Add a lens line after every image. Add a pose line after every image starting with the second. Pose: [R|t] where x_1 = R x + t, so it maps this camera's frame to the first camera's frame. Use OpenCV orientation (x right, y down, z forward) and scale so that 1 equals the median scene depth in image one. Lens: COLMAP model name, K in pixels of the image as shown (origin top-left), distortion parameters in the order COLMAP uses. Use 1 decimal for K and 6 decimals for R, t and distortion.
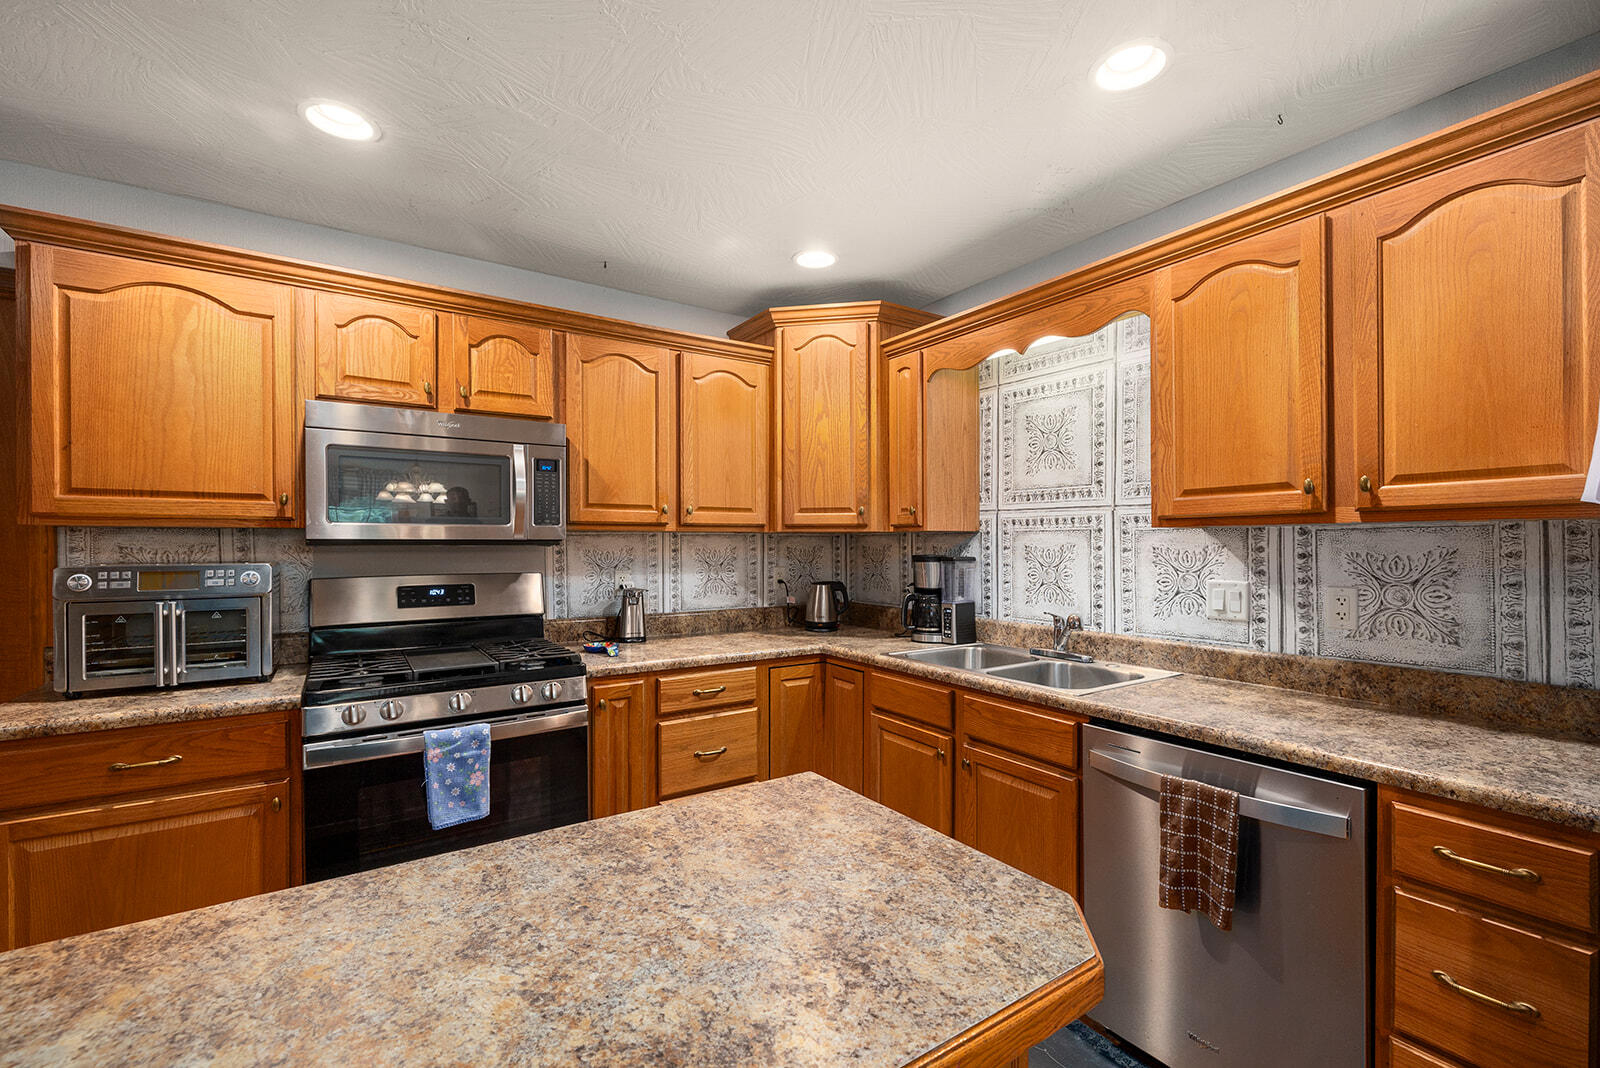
lens RADIAL K [[685.7, 0, 811.5], [0, 685.7, 547.2], [0, 0, 1]] dist [-0.002611, -0.000737]
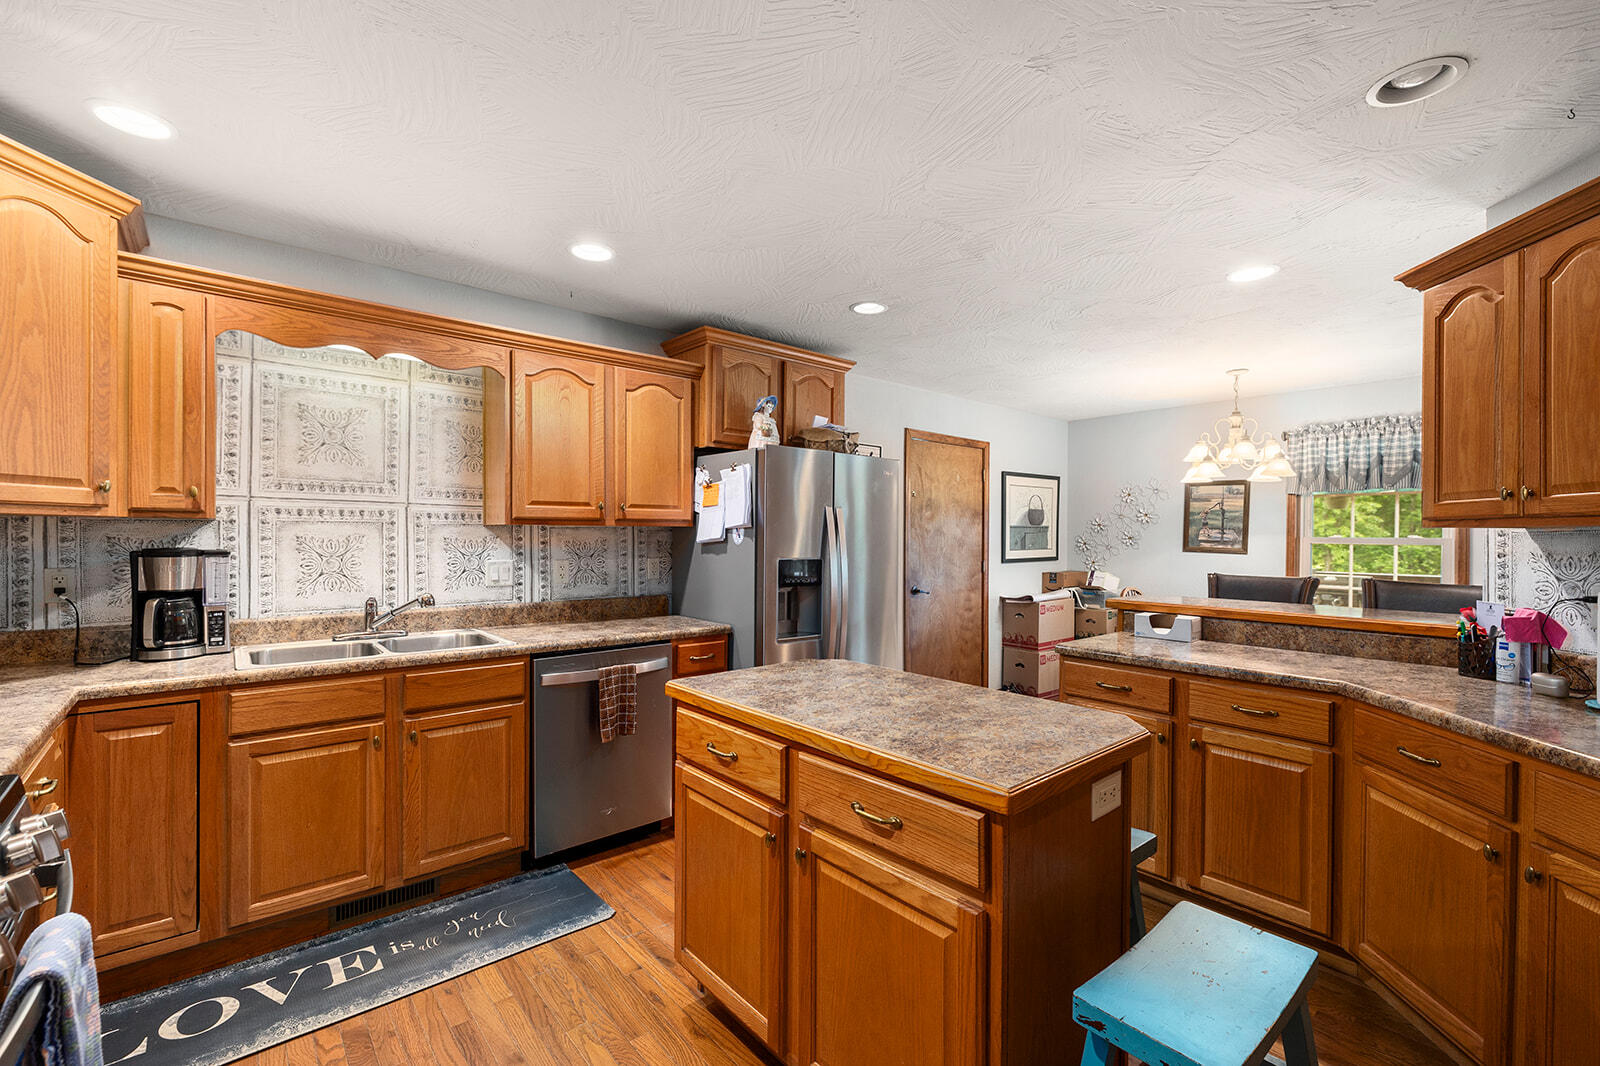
lens RADIAL K [[685.7, 0, 802.9], [0, 685.7, 536.8], [0, 0, 1]] dist [-0.002611, -0.000737]
pose [[-0.120039, -0.001651, 0.992768, -0.785515], [-0.001962, 0.999997, 0.001426, -0.004352], [-0.992767, -0.001777, -0.120042, 0.429290]]
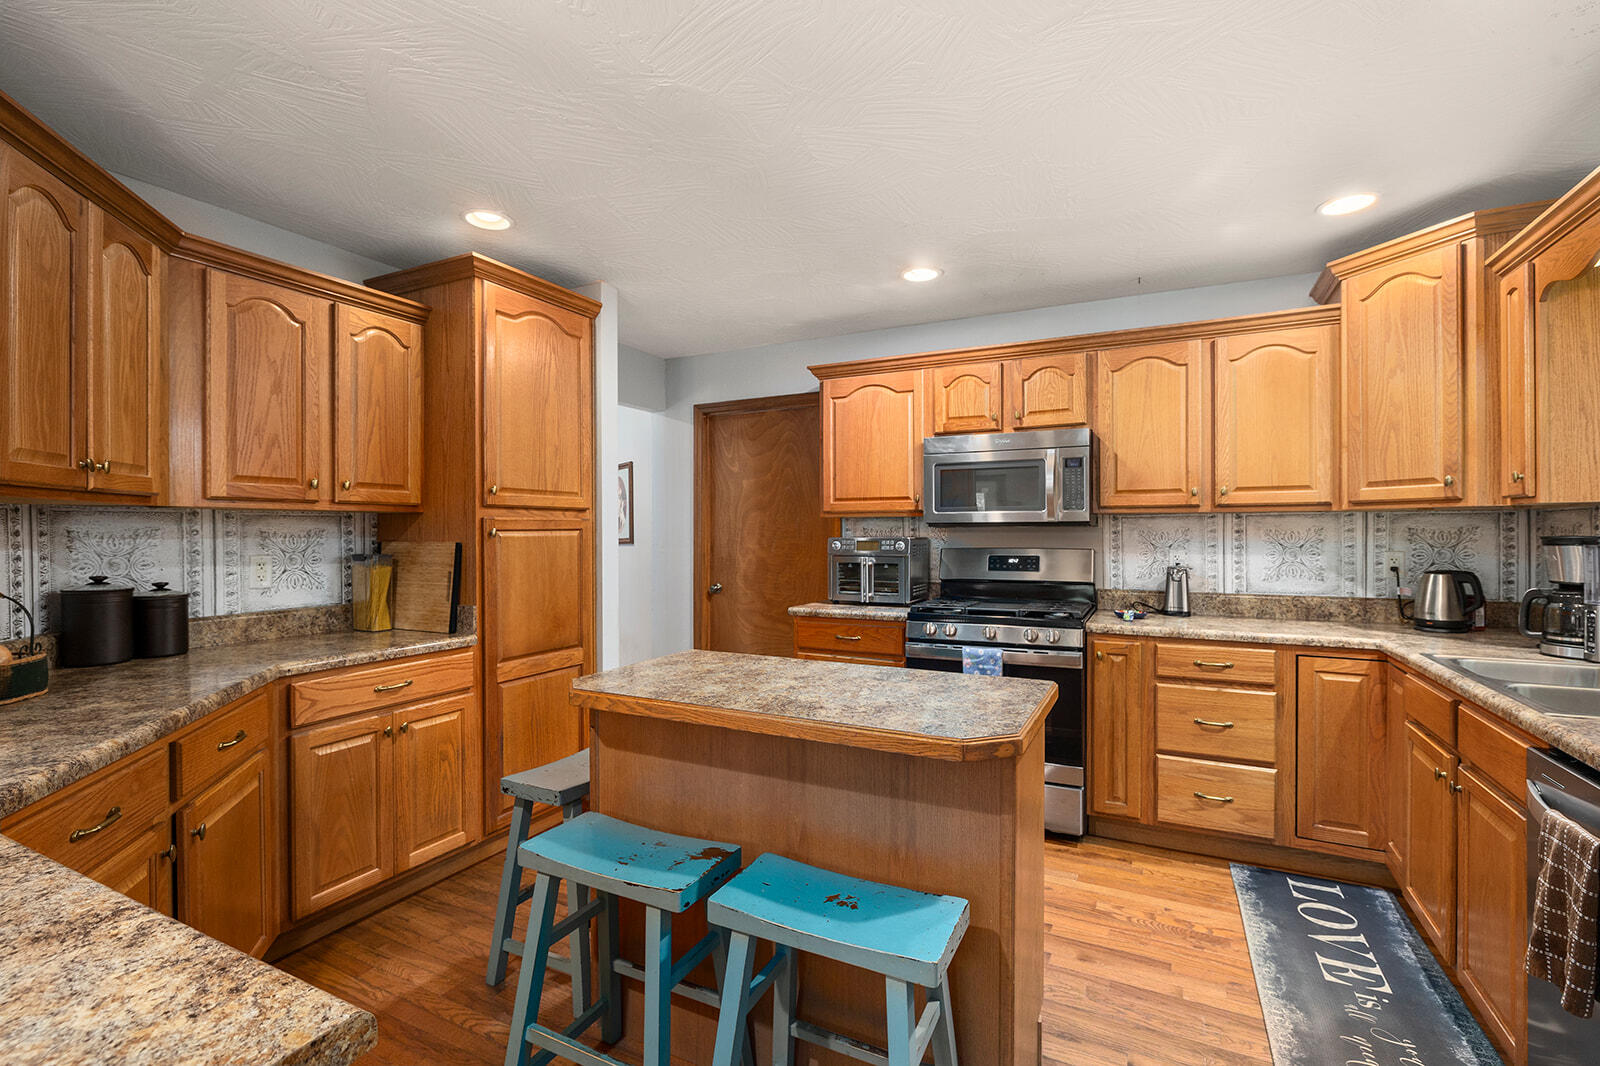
lens RADIAL K [[724.1, 0, 798.4], [0, 724.1, 534.0], [0, 0, 1]] dist [0.001427, 0.000283]
pose [[0.488649, 0.001067, -0.872480, 0.497131], [-0.002822, 0.999996, -0.000358, 0.013062], [0.872476, 0.002638, 0.488650, -0.088022]]
